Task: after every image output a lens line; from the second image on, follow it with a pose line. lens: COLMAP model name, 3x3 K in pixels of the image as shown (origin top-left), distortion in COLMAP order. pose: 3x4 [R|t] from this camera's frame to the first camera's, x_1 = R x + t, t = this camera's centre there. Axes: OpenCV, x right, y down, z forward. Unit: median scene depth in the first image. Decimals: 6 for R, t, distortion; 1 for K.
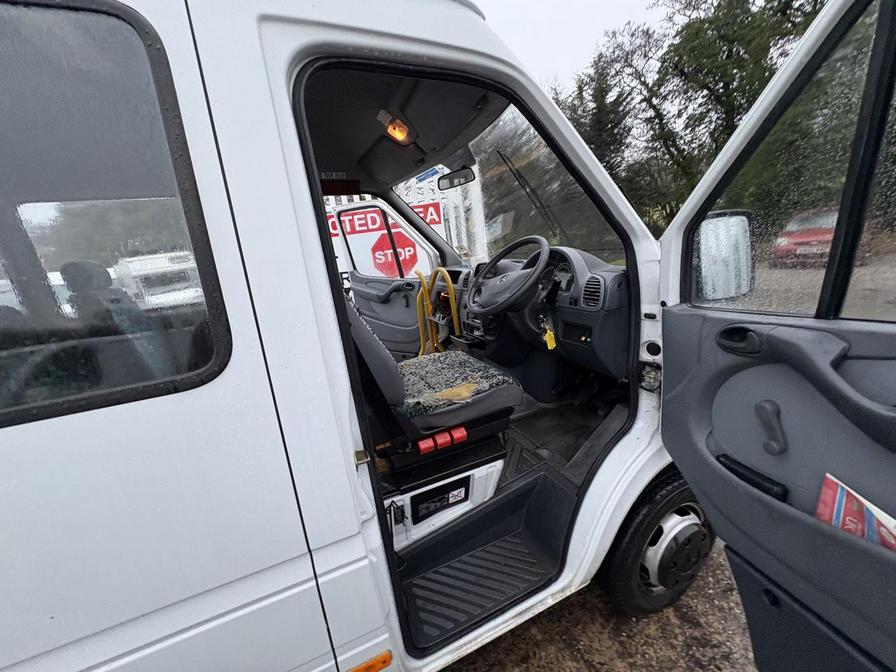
lens RADIAL K [[356.4, 0, 444.8], [0, 356.4, 334.9], [0, 0, 1]] dist [-0.000779, 0.000412]
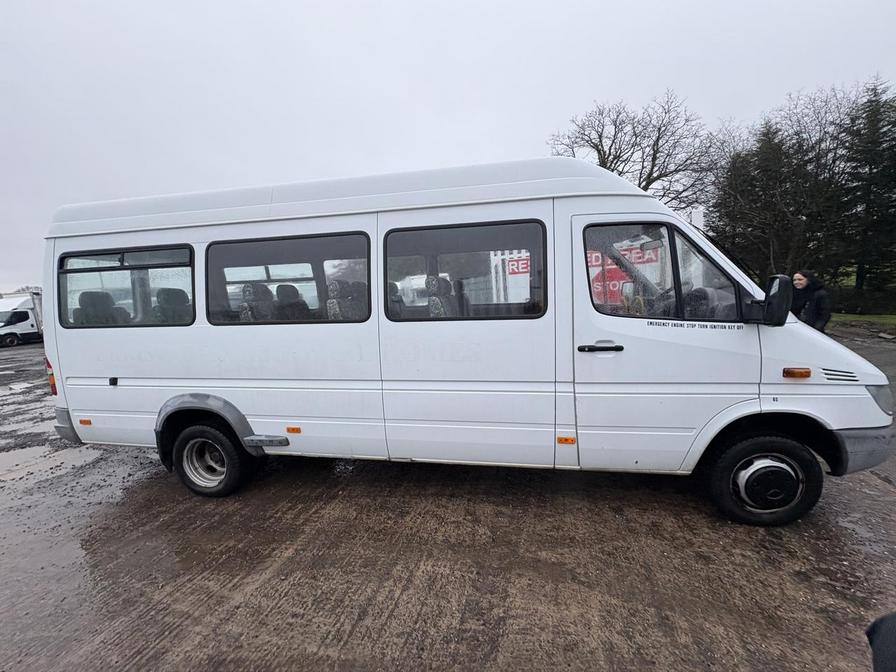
lens RADIAL K [[356.4, 0, 444.3], [0, 356.4, 336.2], [0, 0, 1]] dist [-0.000779, 0.000412]
pose [[0.835457, 0.139826, -0.531470, 0.059110], [-0.176478, 0.984131, -0.018500, 0.070897], [0.520449, 0.109249, 0.846875, -0.322430]]
